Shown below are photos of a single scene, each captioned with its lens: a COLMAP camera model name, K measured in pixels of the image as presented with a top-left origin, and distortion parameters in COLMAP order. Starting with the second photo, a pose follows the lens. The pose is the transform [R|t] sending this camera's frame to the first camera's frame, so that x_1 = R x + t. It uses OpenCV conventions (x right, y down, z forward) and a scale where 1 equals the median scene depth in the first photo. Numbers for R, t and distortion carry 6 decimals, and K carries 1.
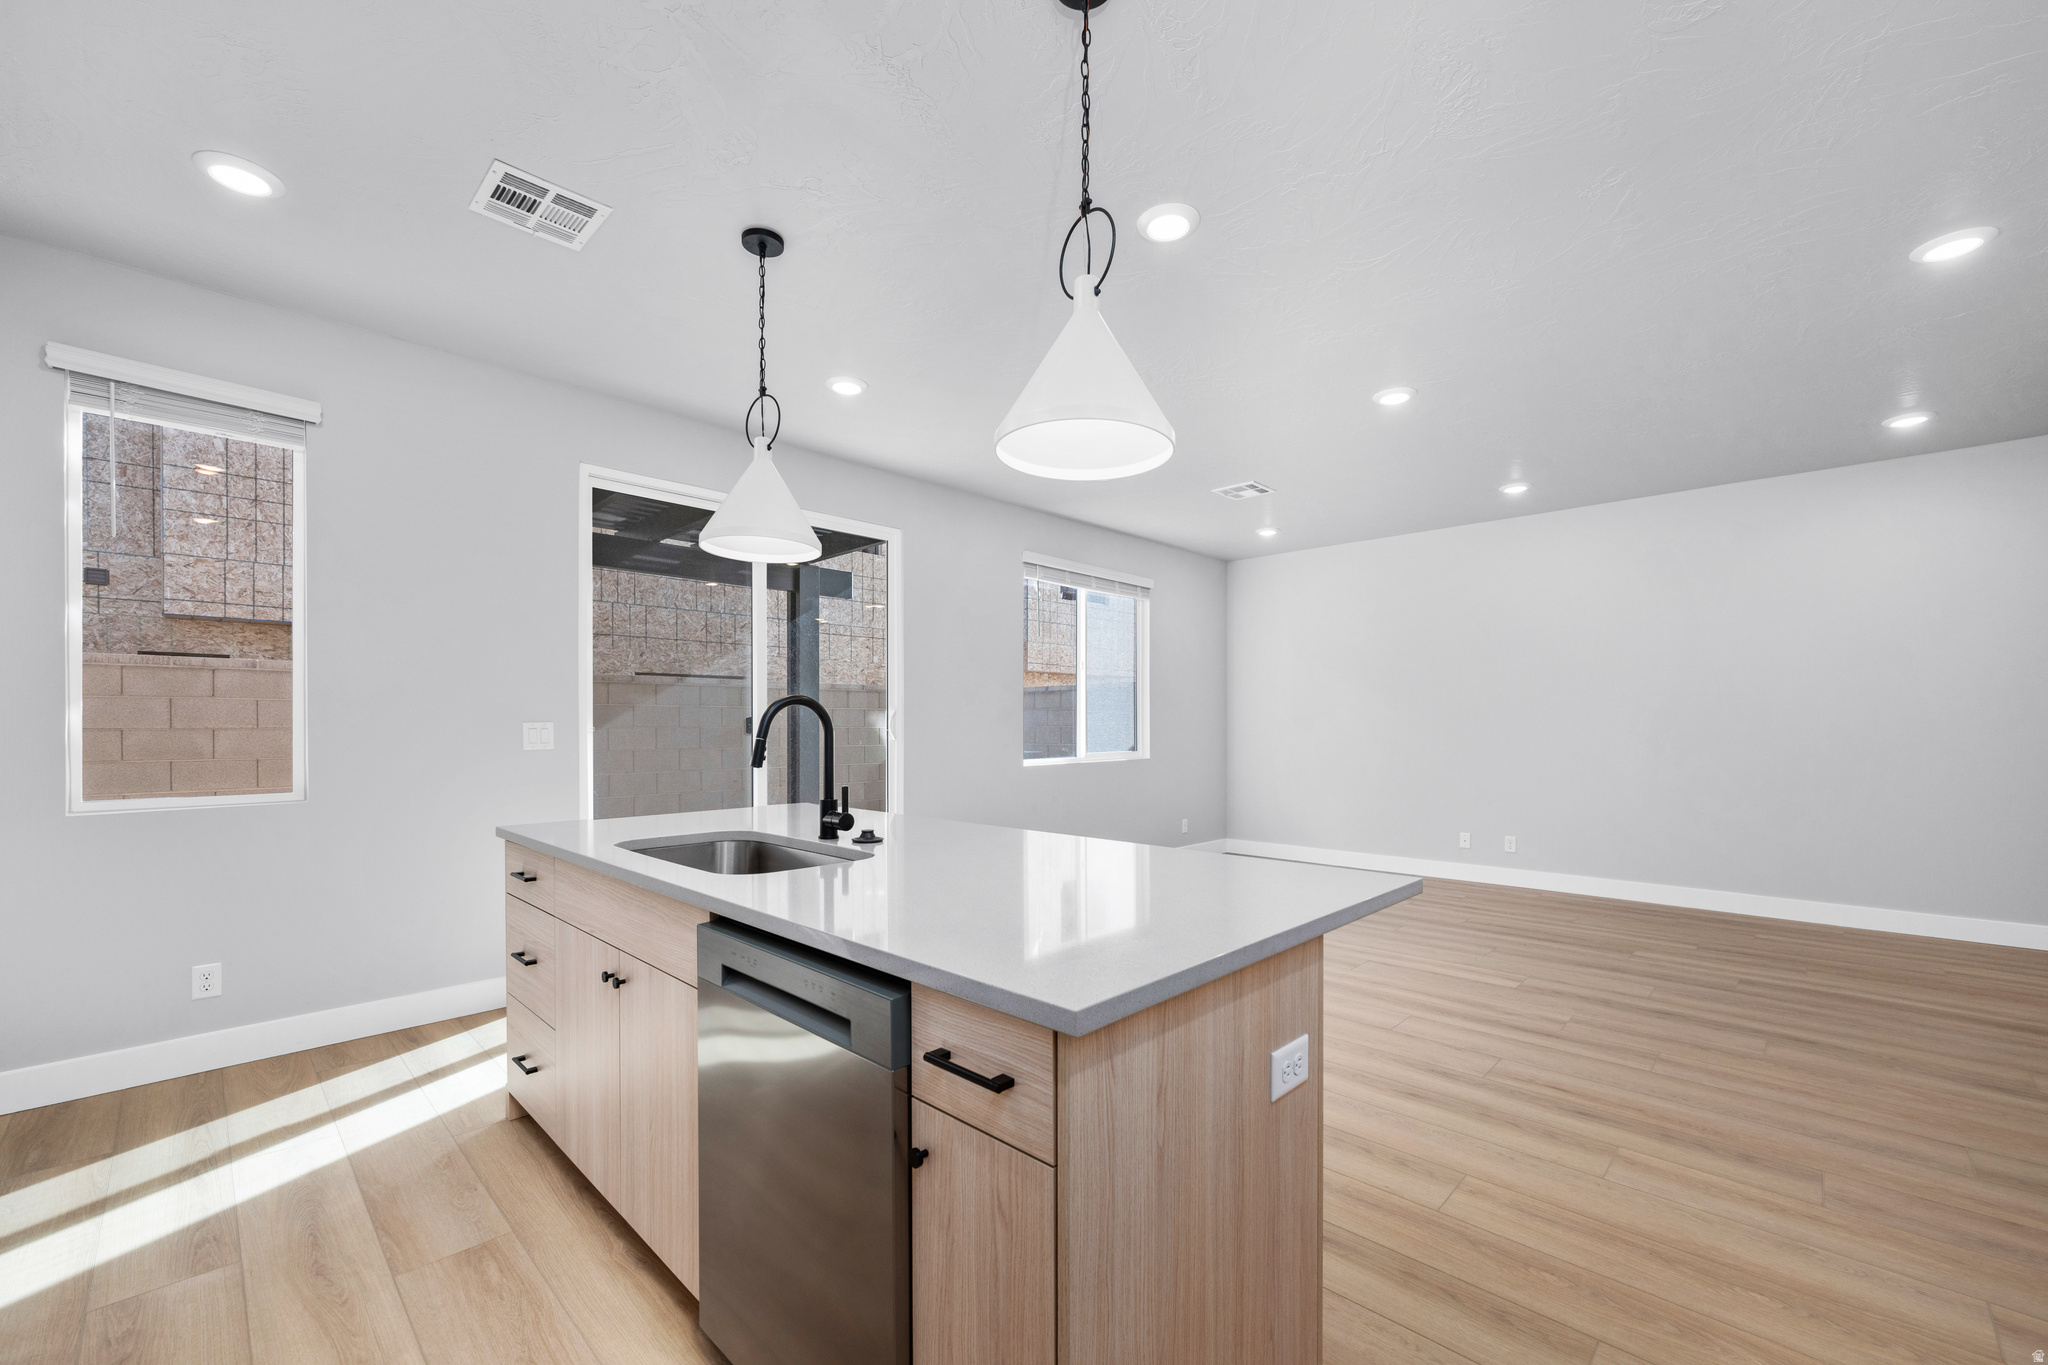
lens RADIAL K [[829.7, 0, 1027.7], [0, 829.7, 726.4], [0, 0, 1]] dist [-0.001782, 0.003016]
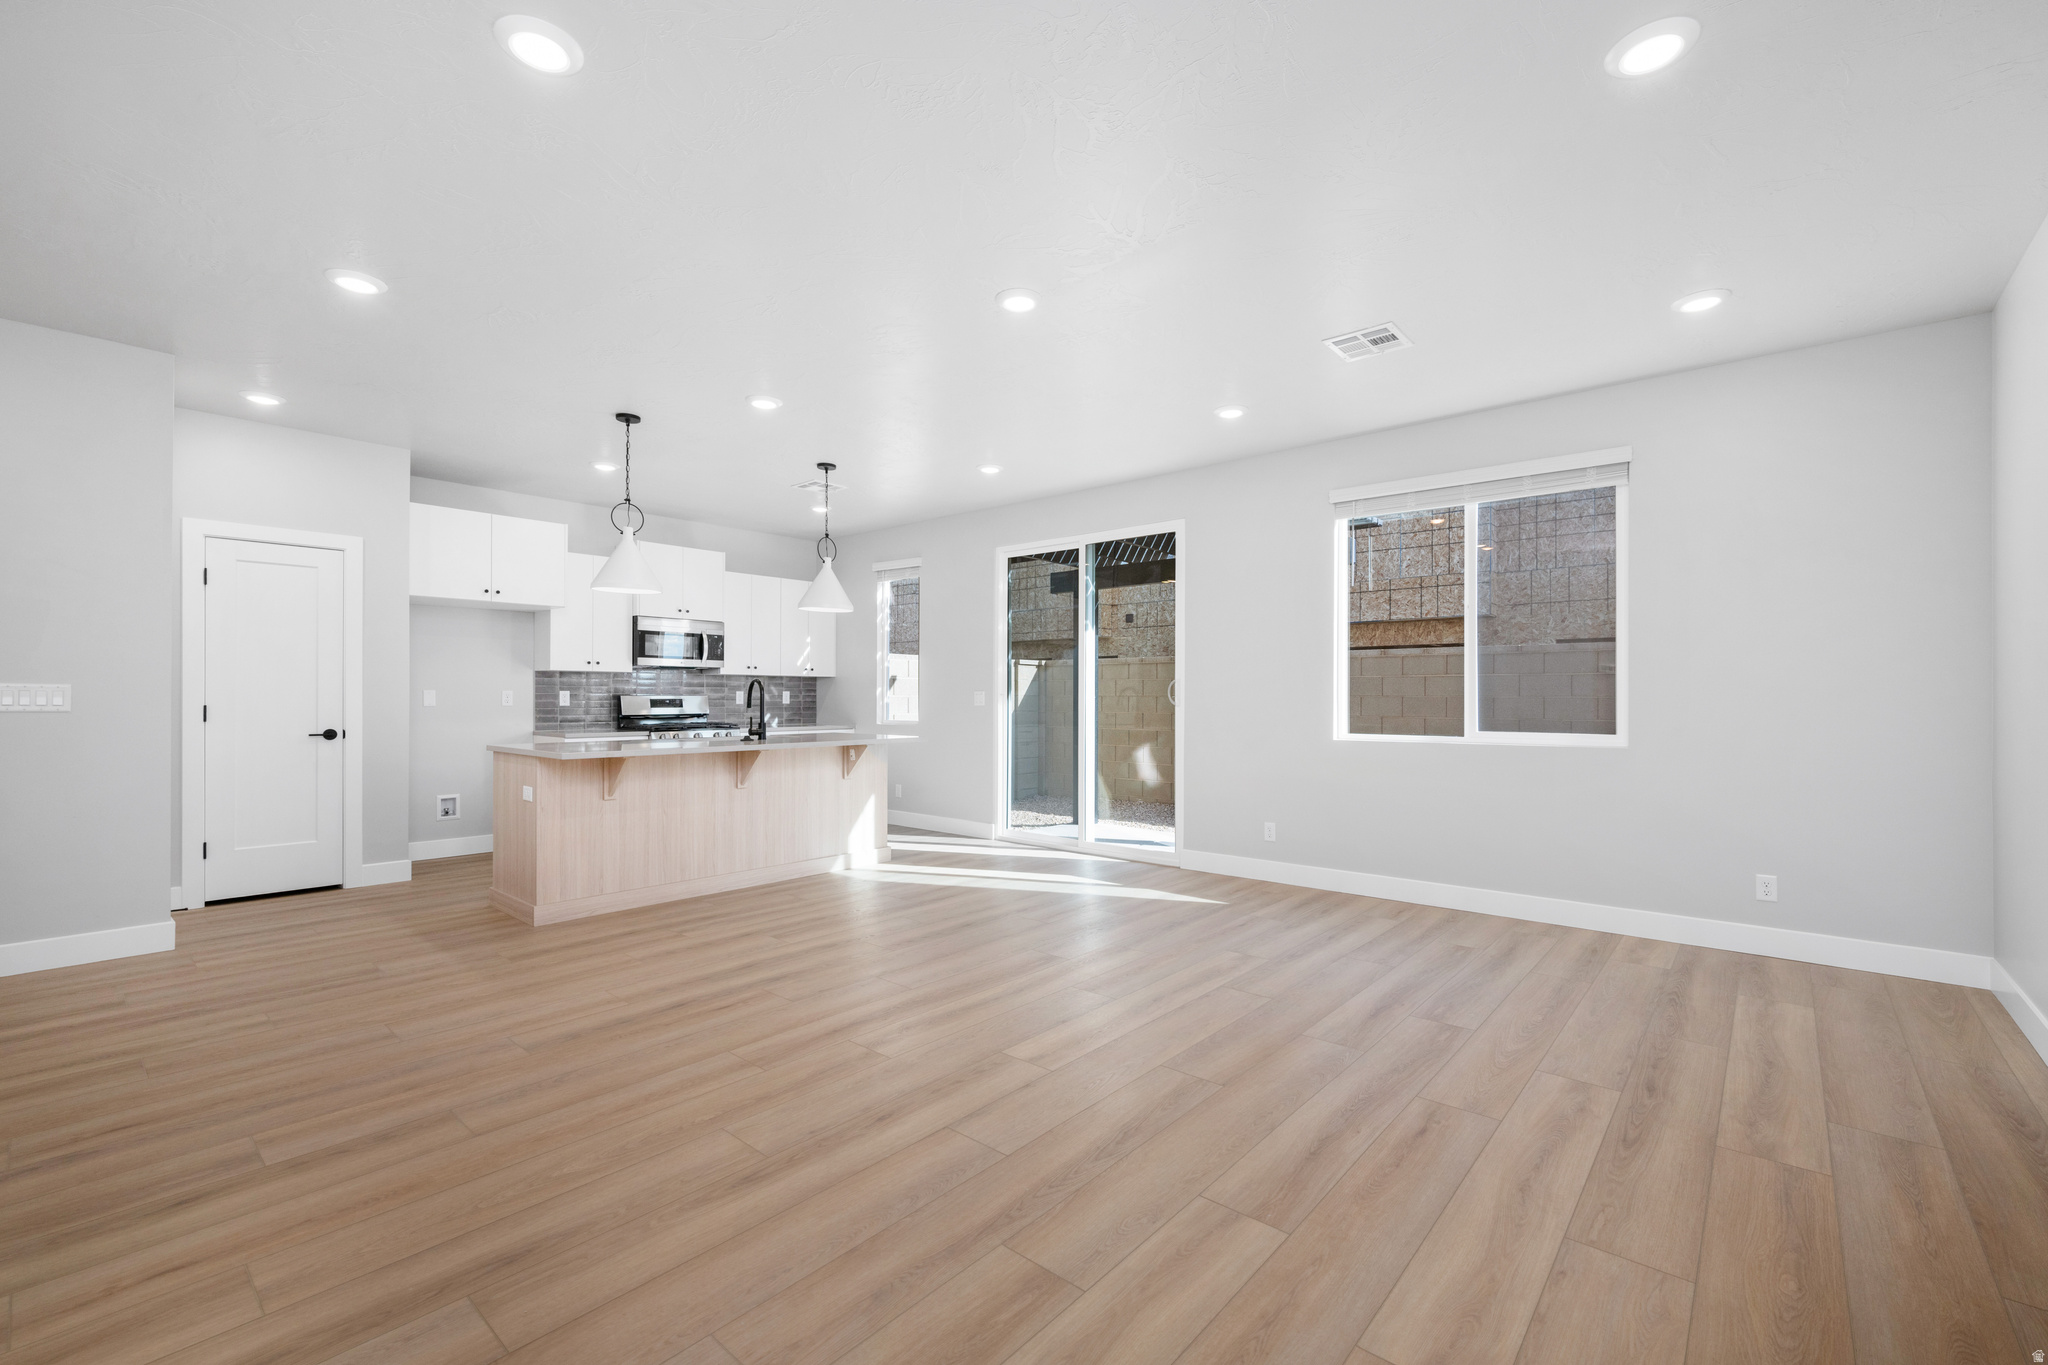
lens RADIAL K [[850.1, 0, 1024.0], [0, 850.1, 682.5], [0, 0, 1]] dist [0.000698, -0.000027]
pose [[0.049250, -0.015929, -0.998659, 1.609583], [-0.004821, 0.999857, -0.016186, 0.008507], [0.998775, 0.005612, 0.049166, 1.189784]]
